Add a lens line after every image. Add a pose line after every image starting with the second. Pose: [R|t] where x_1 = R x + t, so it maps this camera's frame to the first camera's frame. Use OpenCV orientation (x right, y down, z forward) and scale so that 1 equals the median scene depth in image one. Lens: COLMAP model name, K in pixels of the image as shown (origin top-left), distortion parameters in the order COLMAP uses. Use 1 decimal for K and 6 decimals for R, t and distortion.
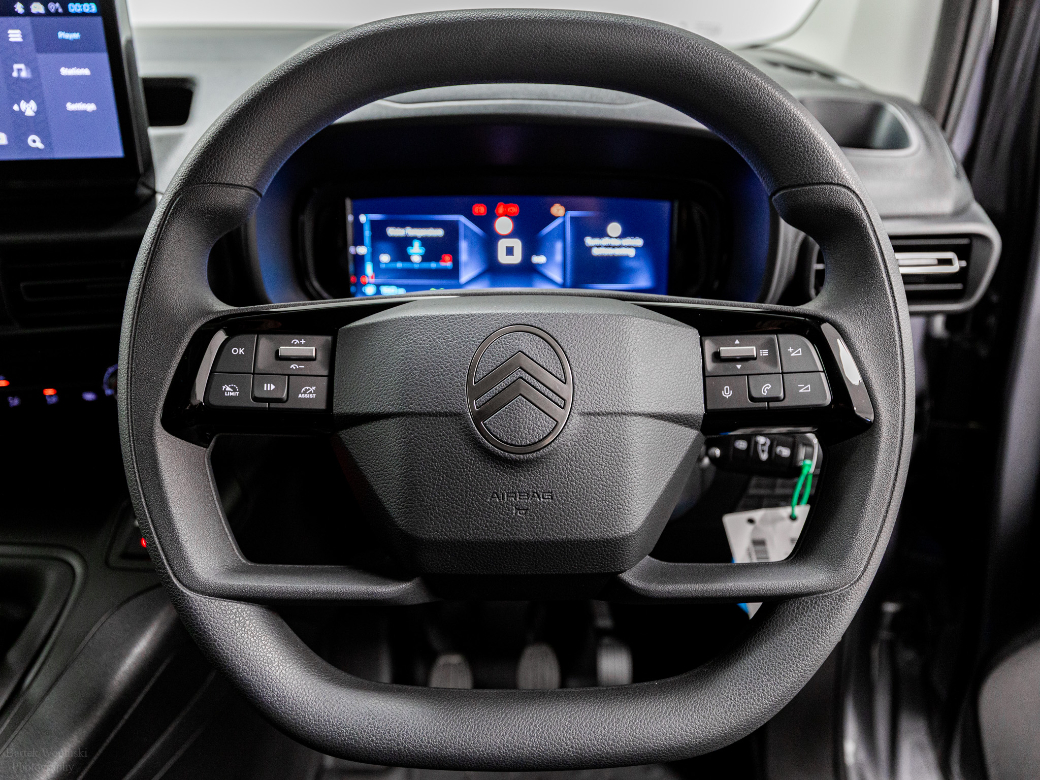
lens RADIAL K [[807.4, 0, 518.7], [0, 807.4, 372.1], [0, 0, 1]] dist [0.001596, -0.000617]
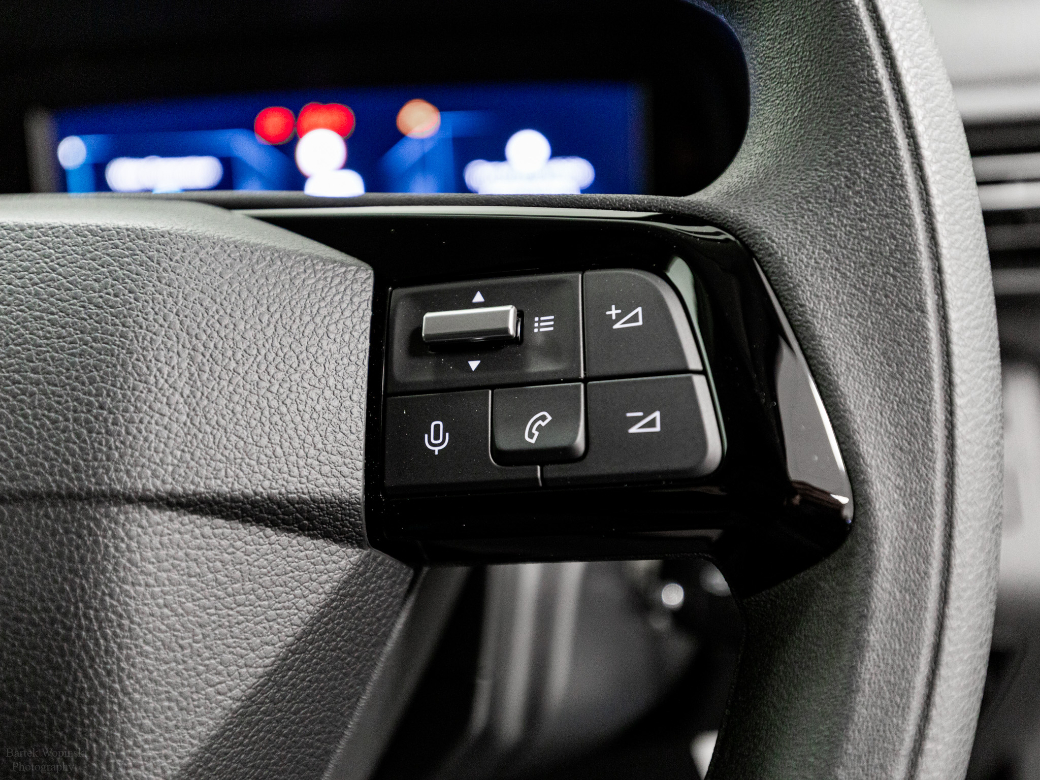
lens RADIAL K [[1113.4, 0, 513.2], [0, 1113.4, 394.3], [0, 0, 1]] dist [0.010010, 0.006900]
pose [[0.986432, -0.015405, -0.163446, 0.280436], [0.005331, 0.998068, -0.061896, 0.027362], [0.164084, 0.060184, 0.984609, 0.400368]]
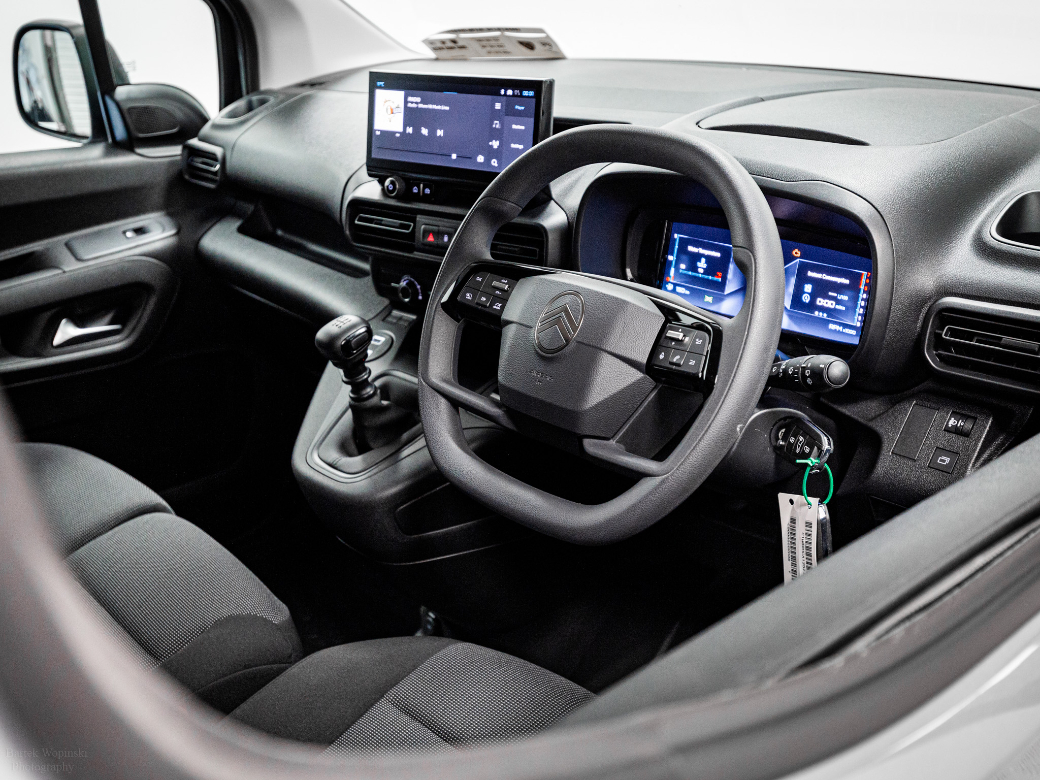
lens RADIAL K [[1113.4, 0, 513.2], [0, 1113.4, 394.3], [0, 0, 1]] dist [0.010010, 0.006900]
pose [[0.675888, 0.254849, -0.691540, 1.291199], [-0.284626, 0.955775, 0.074042, 0.013354], [0.679826, 0.146786, 0.718534, -0.686924]]
